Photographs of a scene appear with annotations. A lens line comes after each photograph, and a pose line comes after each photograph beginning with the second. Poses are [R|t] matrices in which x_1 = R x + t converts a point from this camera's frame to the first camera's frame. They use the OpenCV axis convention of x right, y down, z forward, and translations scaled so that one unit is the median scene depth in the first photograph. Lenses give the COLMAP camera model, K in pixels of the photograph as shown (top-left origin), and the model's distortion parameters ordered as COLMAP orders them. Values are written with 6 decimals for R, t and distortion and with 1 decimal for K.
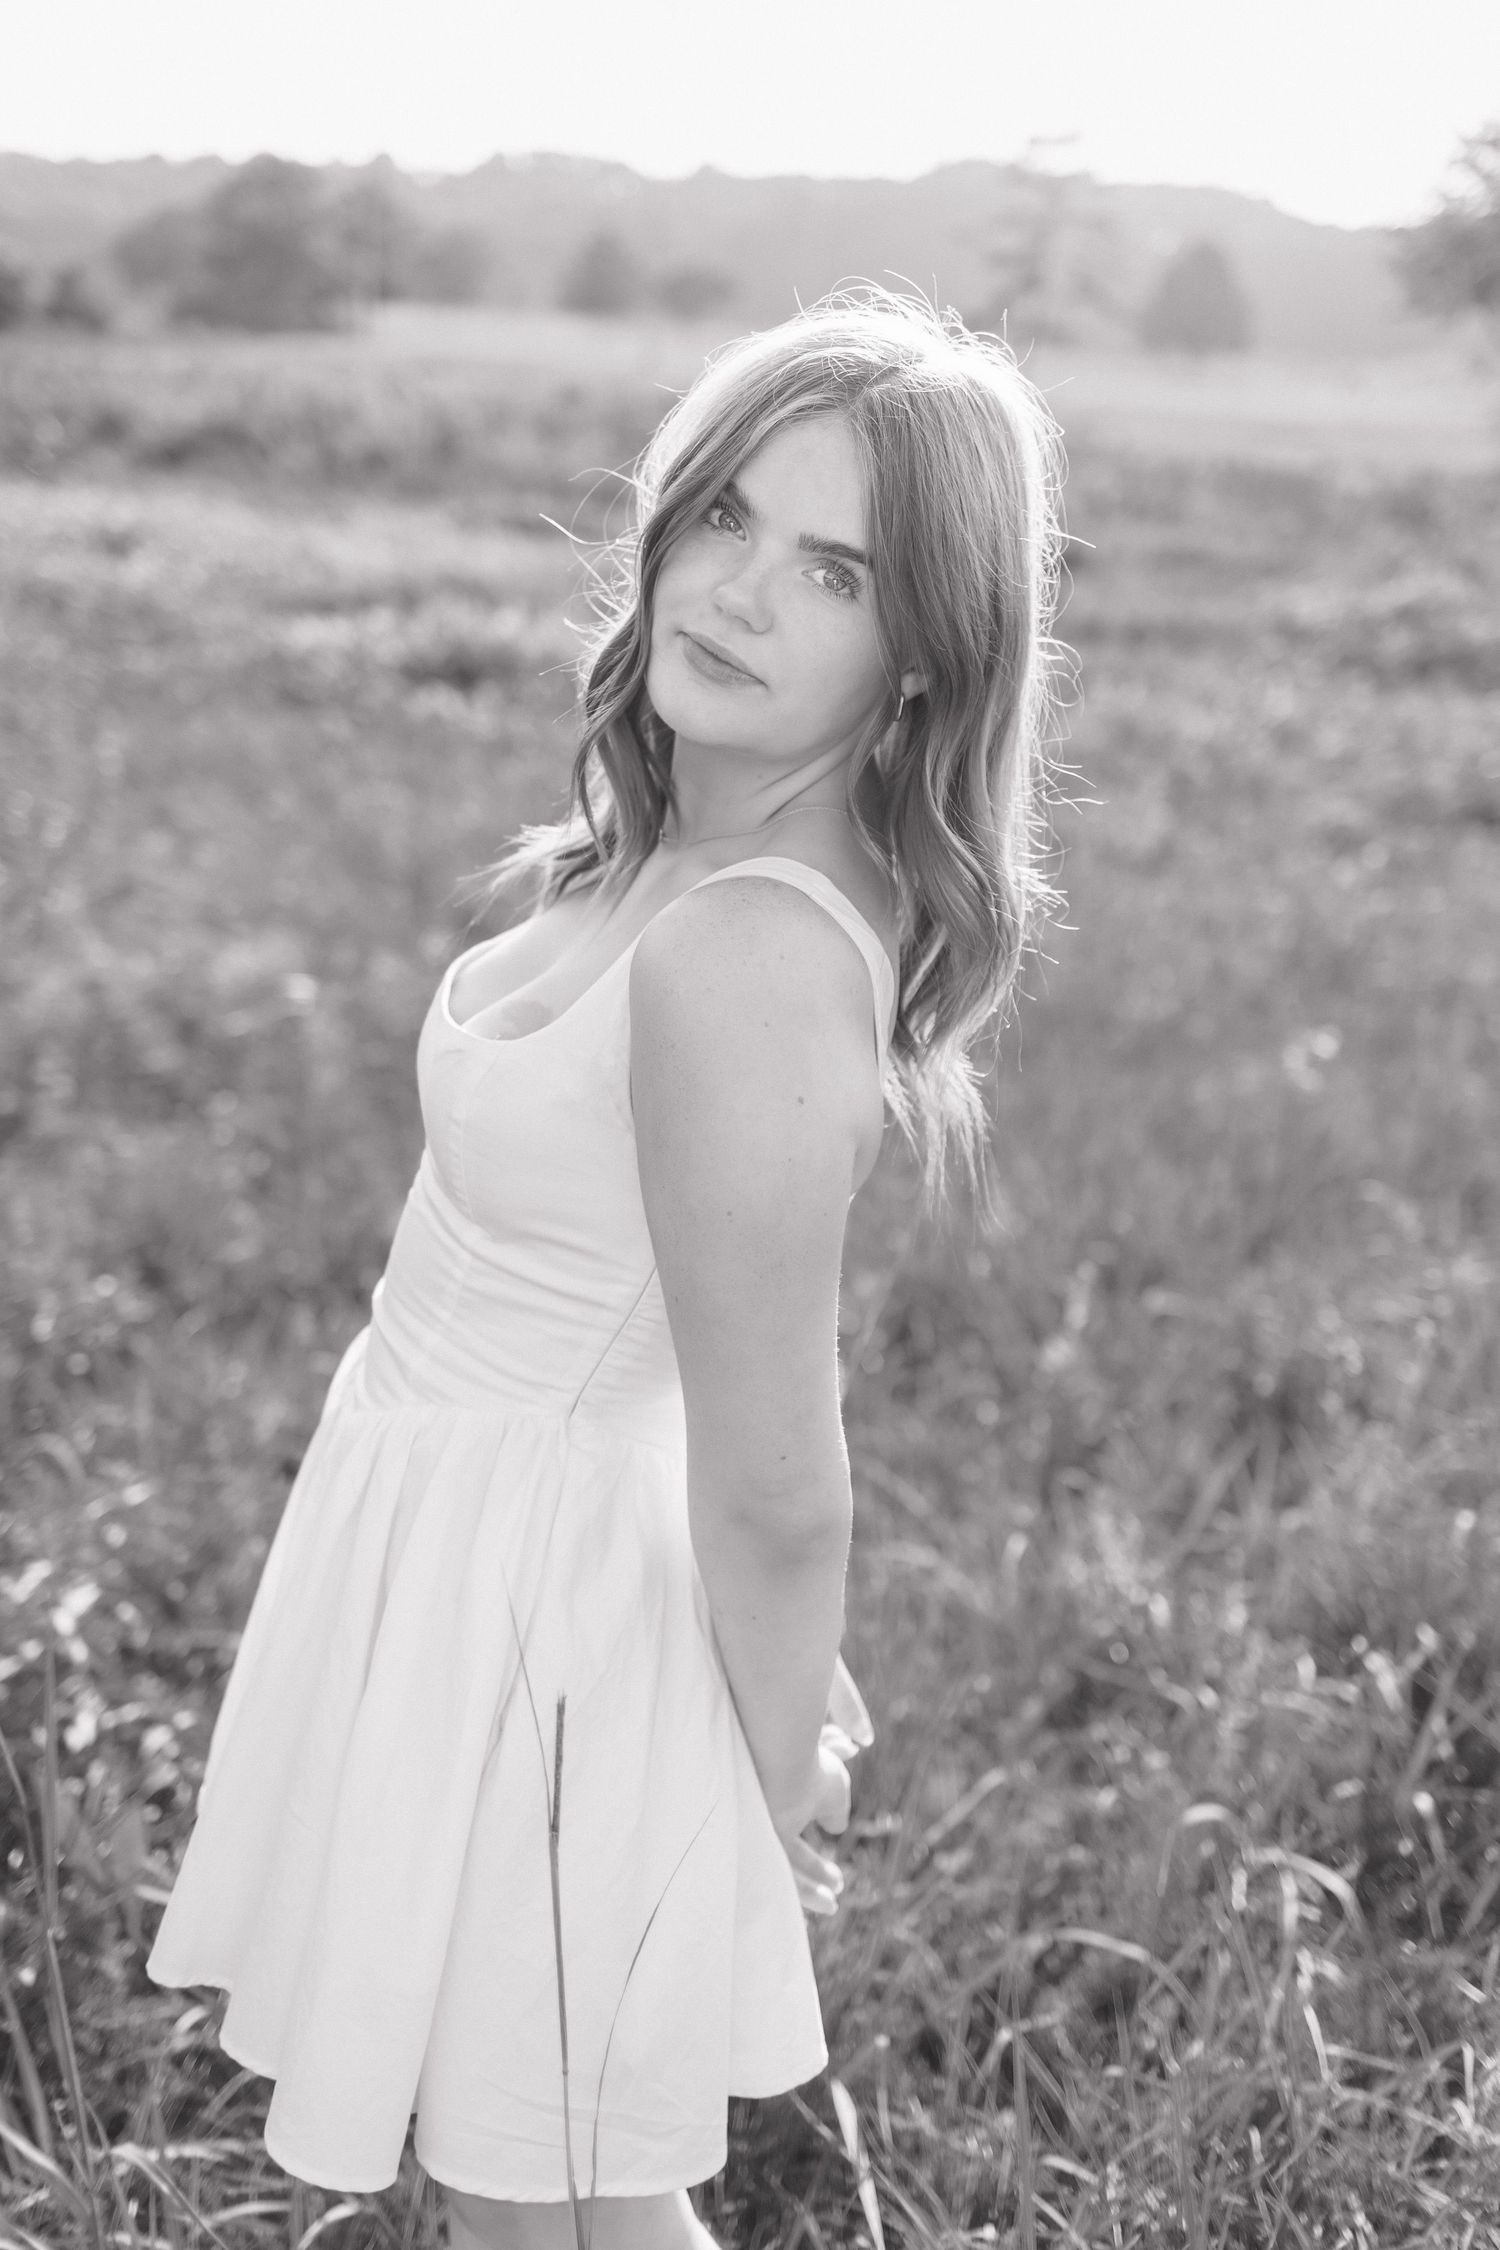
lens RADIAL K [[2155.9, 0, 742.3], [0, 2155.9, 1020.2], [0, 0, 1]] dist [-0.011516, 0.009160]
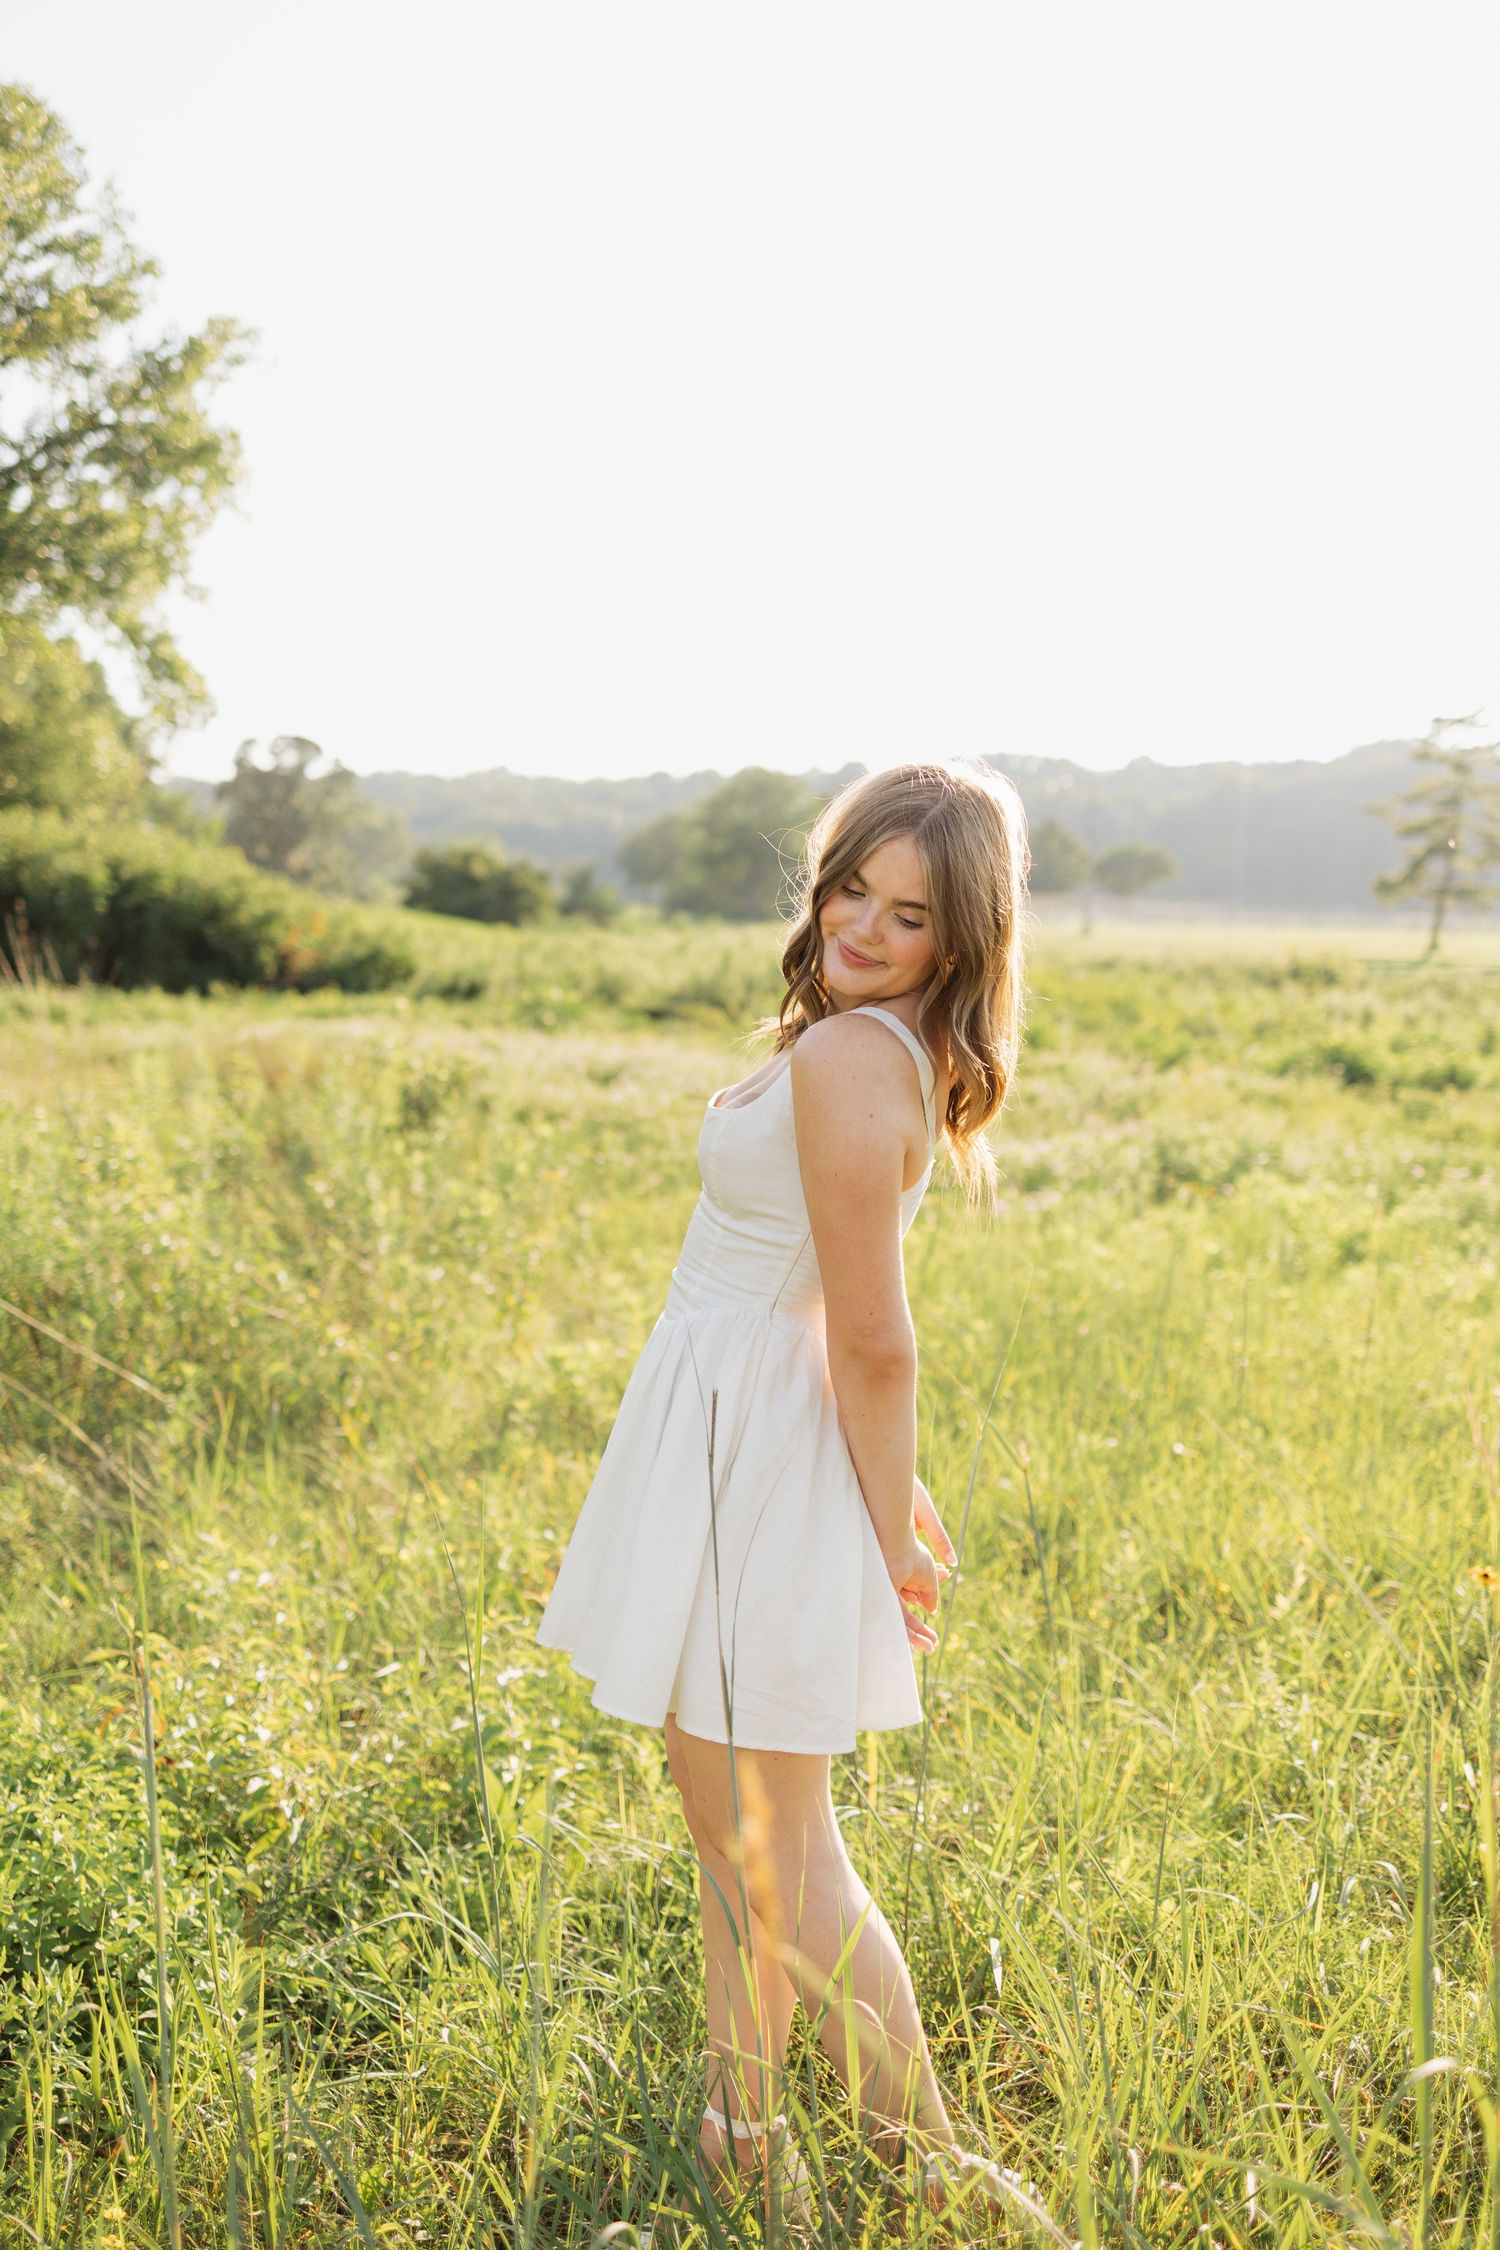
lens RADIAL K [[2155.9, 0, 742.3], [0, 2155.9, 1020.2], [0, 0, 1]] dist [-0.011516, 0.009160]
pose [[0.976508, -0.021236, -0.214434, 0.084470], [-0.035463, 0.965725, -0.257132, 0.111727], [0.212544, 0.258696, 0.942285, -0.249073]]
